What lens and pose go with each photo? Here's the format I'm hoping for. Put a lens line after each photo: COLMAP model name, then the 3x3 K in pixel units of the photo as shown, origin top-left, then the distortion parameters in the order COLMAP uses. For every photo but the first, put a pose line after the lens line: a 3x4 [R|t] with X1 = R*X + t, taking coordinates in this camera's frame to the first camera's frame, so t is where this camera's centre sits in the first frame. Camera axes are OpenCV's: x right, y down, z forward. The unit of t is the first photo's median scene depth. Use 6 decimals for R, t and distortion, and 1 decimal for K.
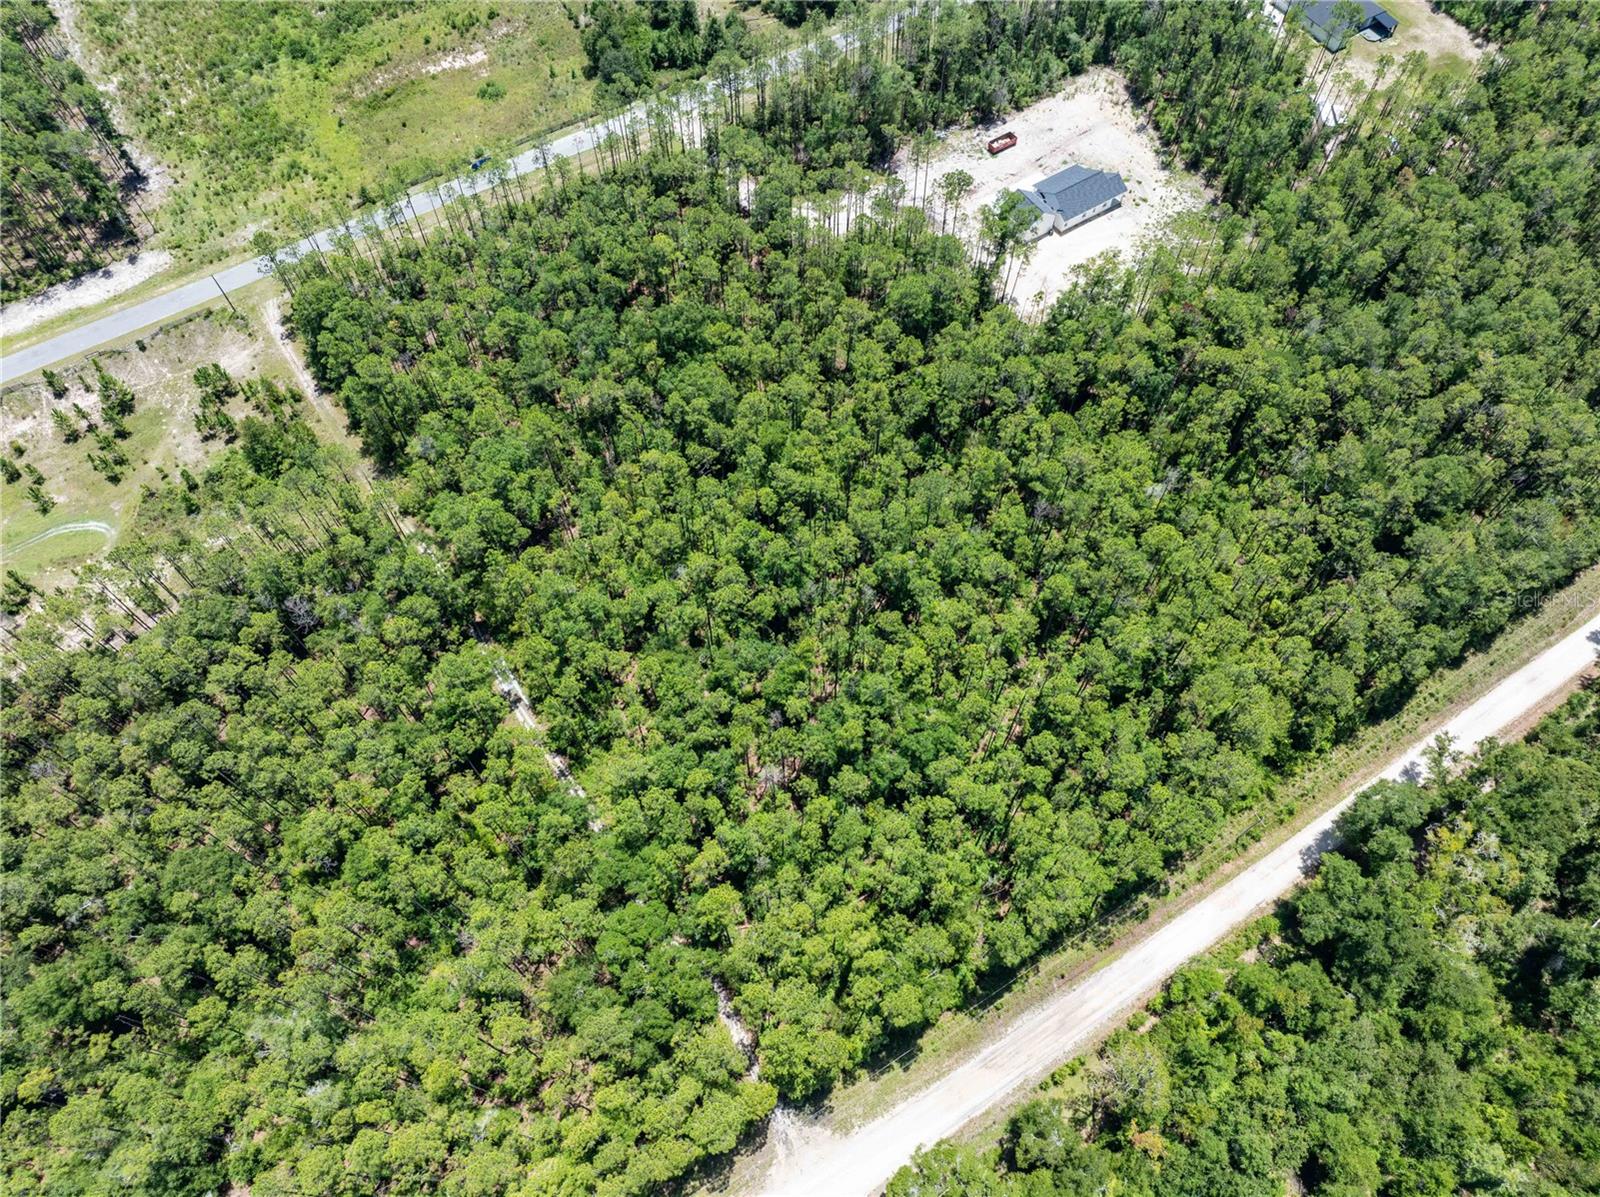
lens RADIAL K [[1131.4, 0, 809.3], [0, 1131.4, 599.8], [0, 0, 1]] dist [-0.057748, 0.032673]
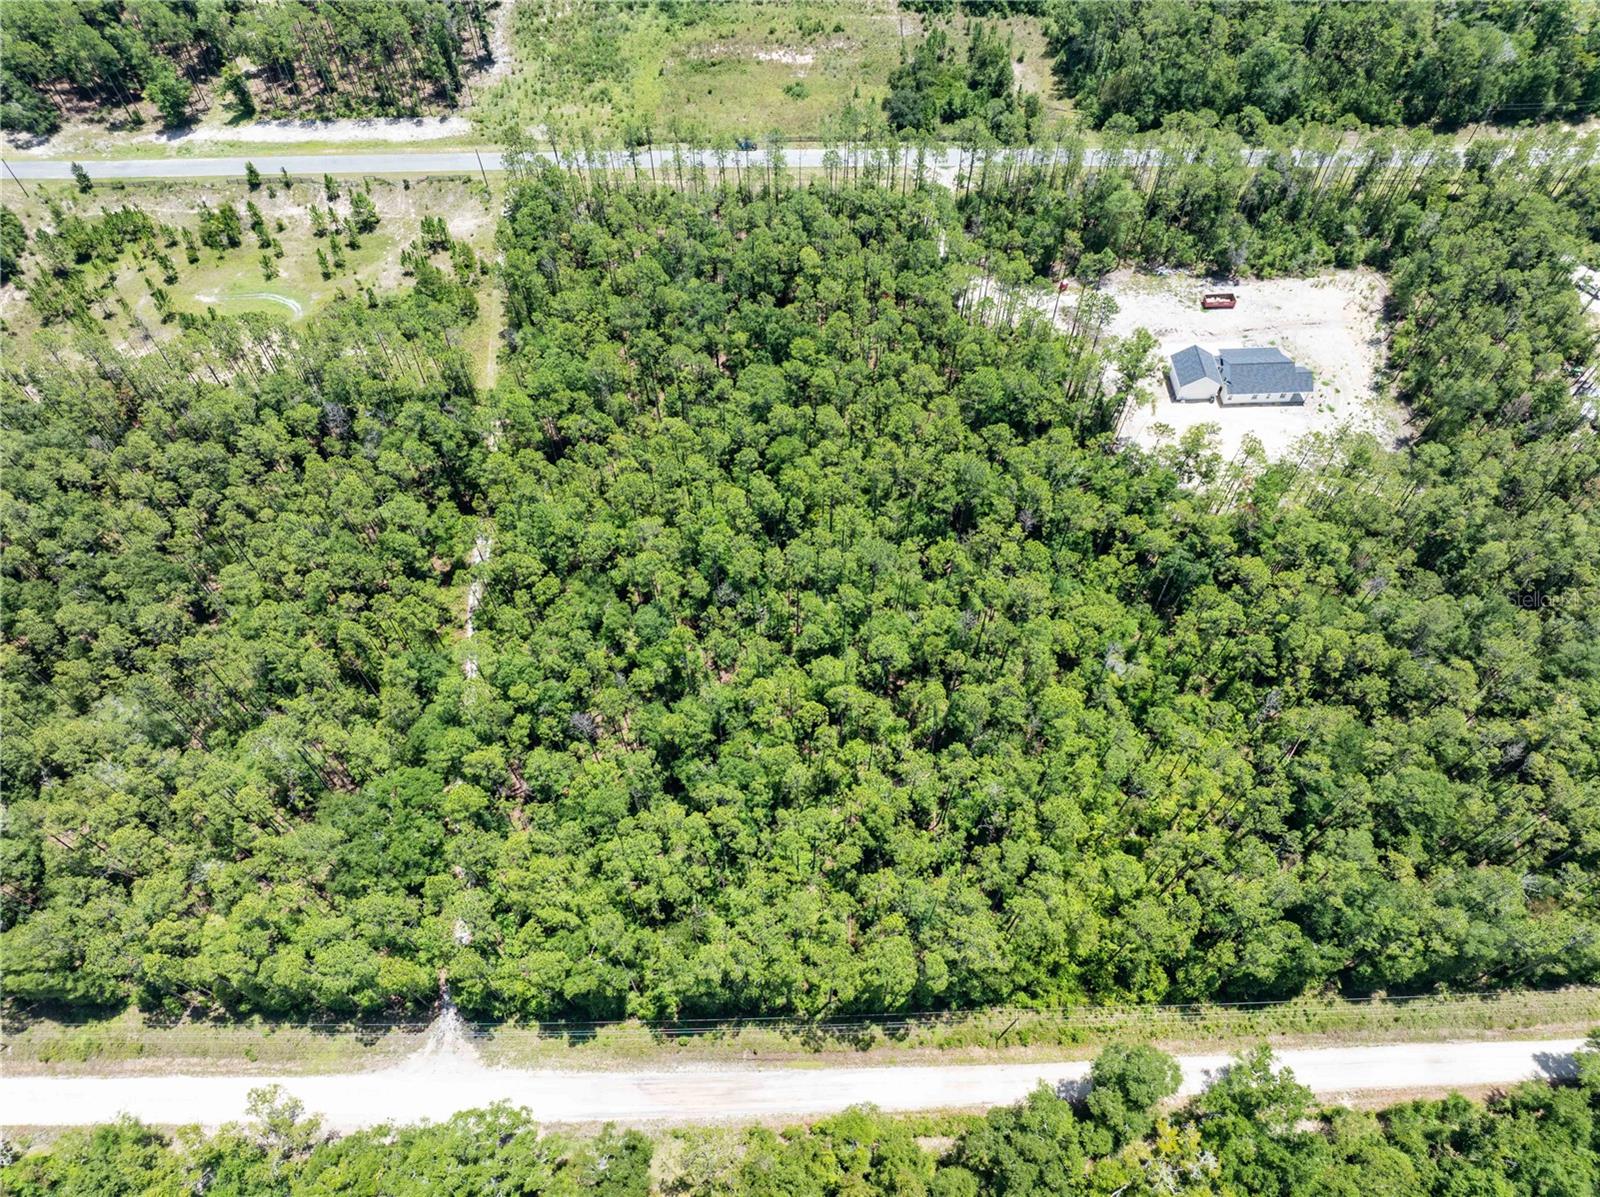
lens RADIAL K [[1131.4, 0, 804.8], [0, 1131.4, 604.2], [0, 0, 1]] dist [-0.057748, 0.032673]
pose [[0.861869, 0.429463, -0.269711, 0.253032], [-0.443189, 0.896360, 0.011056, -0.030673], [0.246506, 0.110004, 0.962878, 0.019354]]
